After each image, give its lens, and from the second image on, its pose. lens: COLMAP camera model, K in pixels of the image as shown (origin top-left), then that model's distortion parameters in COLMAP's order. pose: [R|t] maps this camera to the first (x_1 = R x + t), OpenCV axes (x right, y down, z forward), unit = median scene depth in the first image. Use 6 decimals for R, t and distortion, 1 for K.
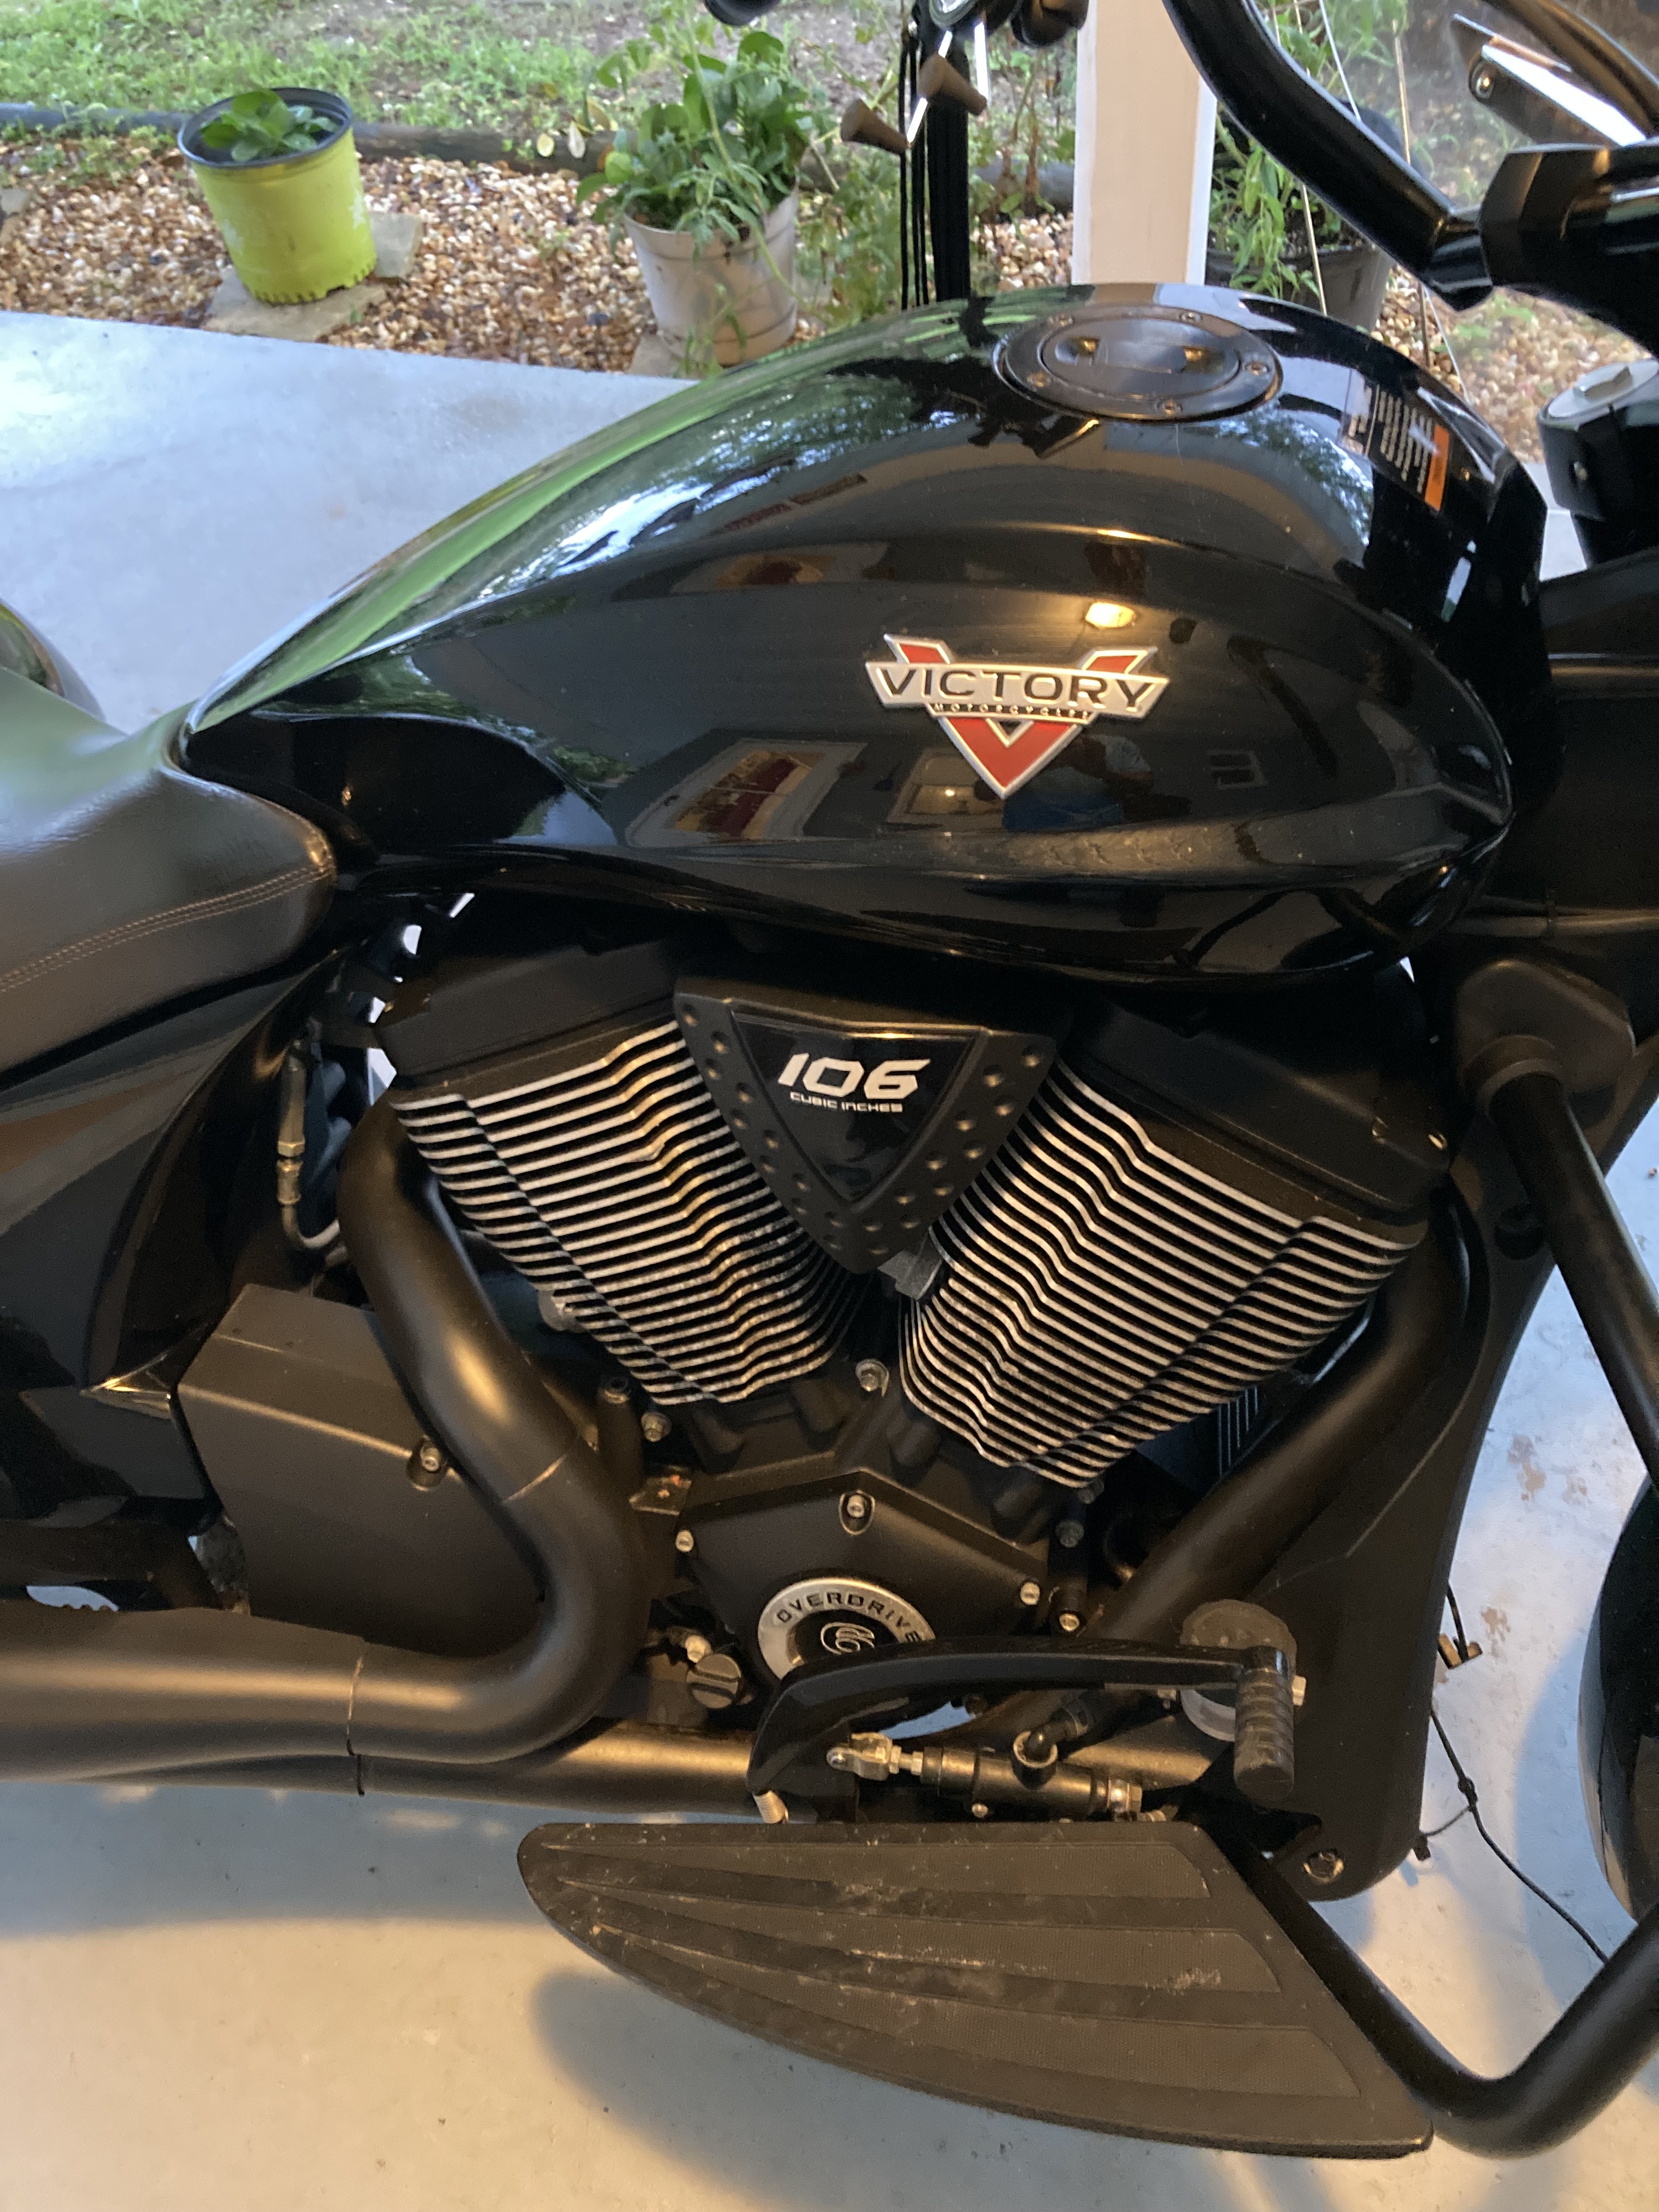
lens RADIAL K [[1747.1, 0, 820.9], [0, 1747.1, 1081.9], [0, 0, 1]] dist [0.009427, 0.005326]
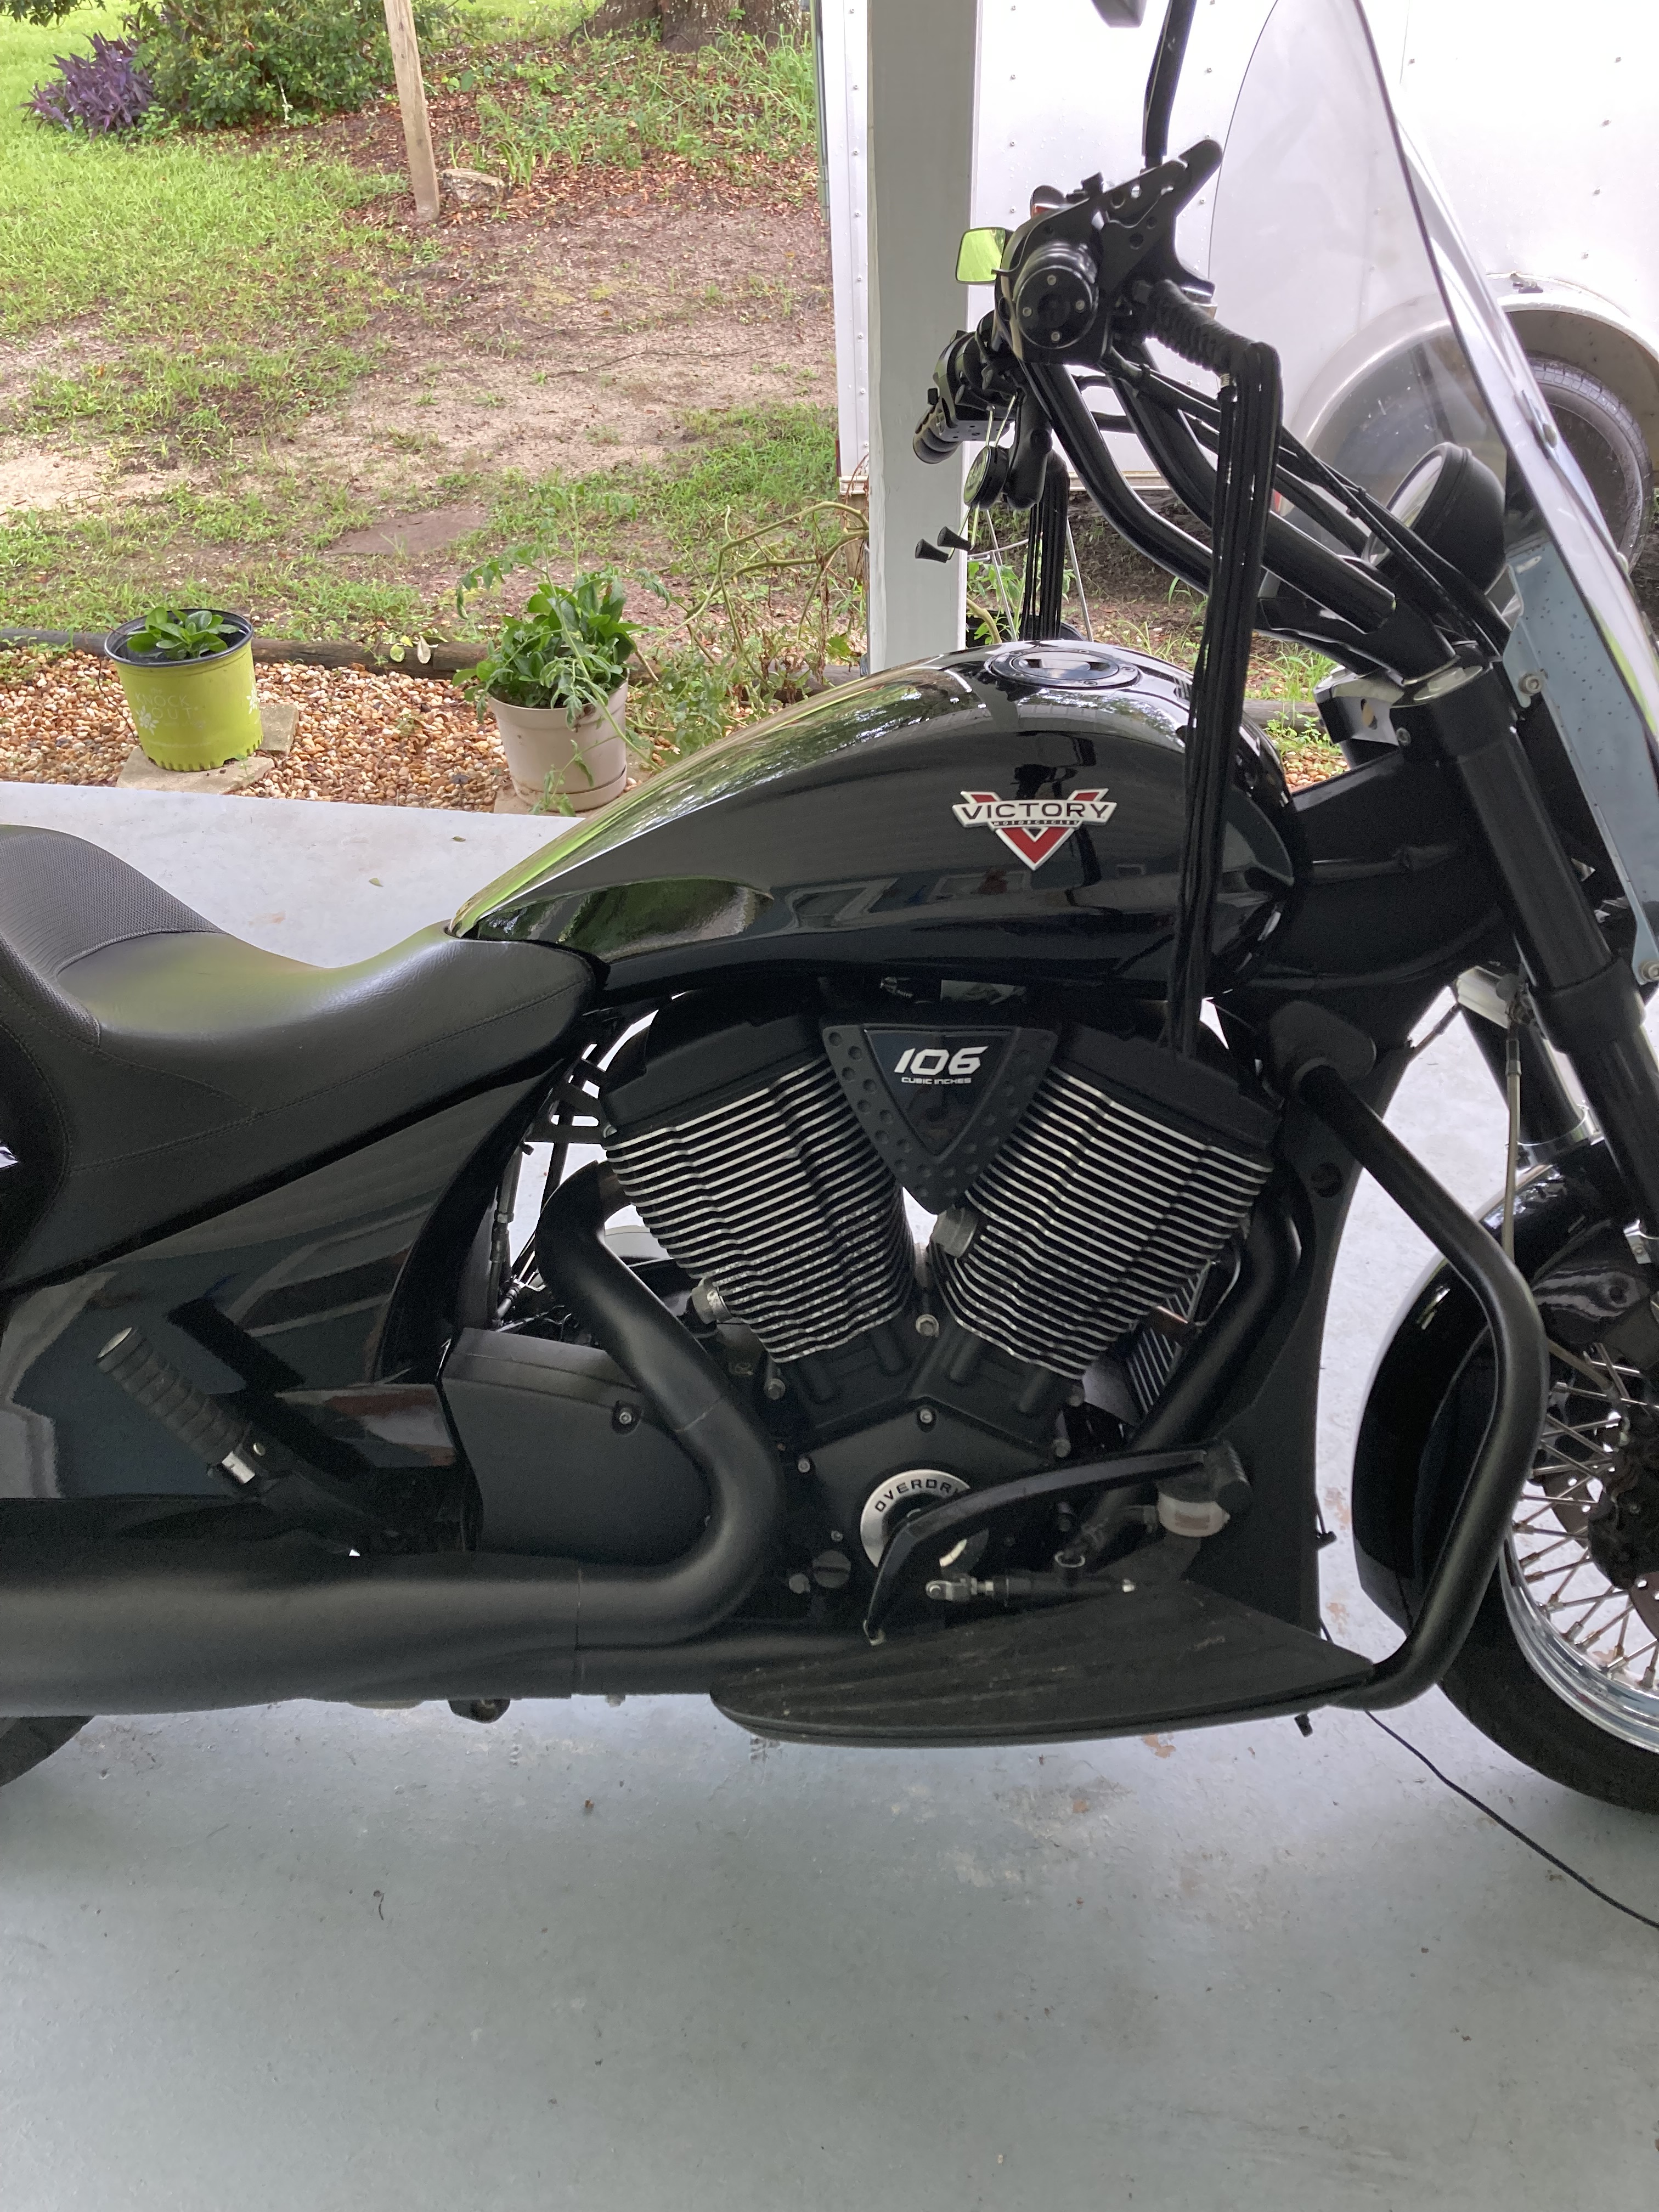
lens RADIAL K [[1747.1, 0, 837.7], [0, 1747.1, 1090.8], [0, 0, 1]] dist [0.009427, 0.005326]
pose [[0.985579, -0.047260, 0.162484, -0.297502], [0.087717, 0.963814, -0.251732, 0.368158], [-0.144707, 0.262354, 0.954060, -0.484232]]
